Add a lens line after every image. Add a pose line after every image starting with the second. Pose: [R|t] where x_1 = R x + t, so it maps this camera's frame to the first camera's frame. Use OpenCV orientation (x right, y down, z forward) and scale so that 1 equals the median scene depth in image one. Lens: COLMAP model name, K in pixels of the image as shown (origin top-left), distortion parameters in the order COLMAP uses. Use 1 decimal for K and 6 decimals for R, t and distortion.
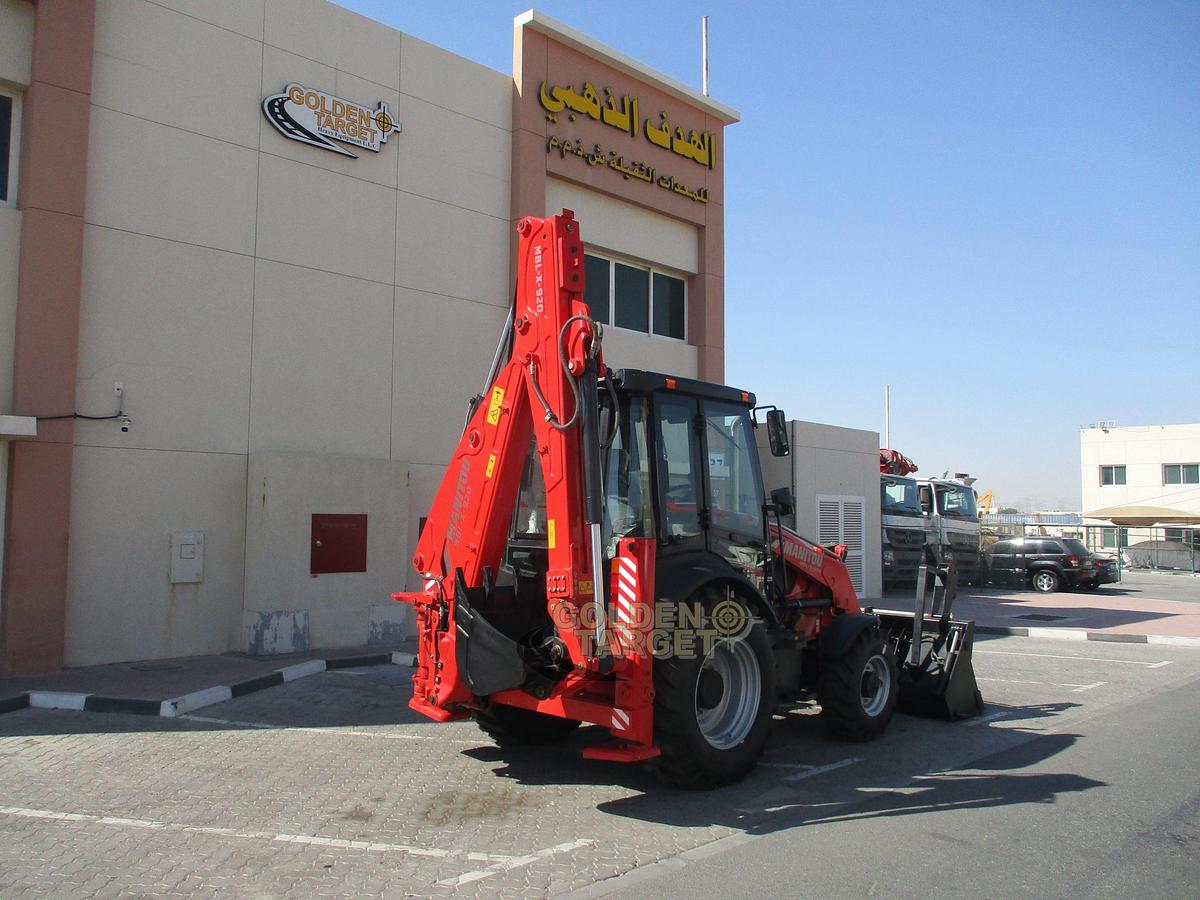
lens RADIAL K [[1009.3, 0, 606.3], [0, 1009.3, 439.6], [0, 0, 1]] dist [-0.016772, -0.006653]
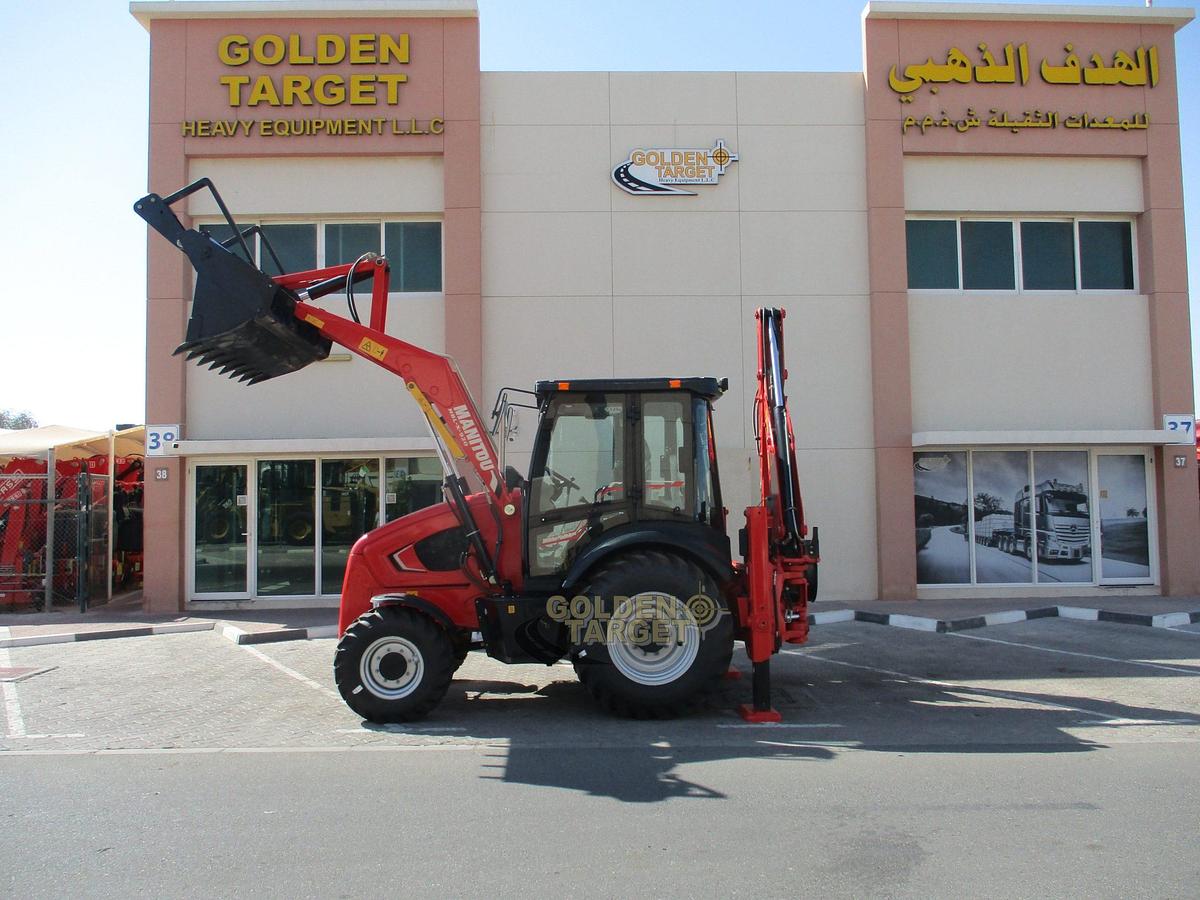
lens RADIAL K [[1009.3, 0, 610.7], [0, 1009.3, 440.5], [0, 0, 1]] dist [-0.016772, -0.006653]
pose [[0.722992, -0.057880, -0.688428, 0.481498], [0.073097, 0.997300, -0.007081, 0.009220], [0.686979, -0.045202, 0.725270, 0.059528]]
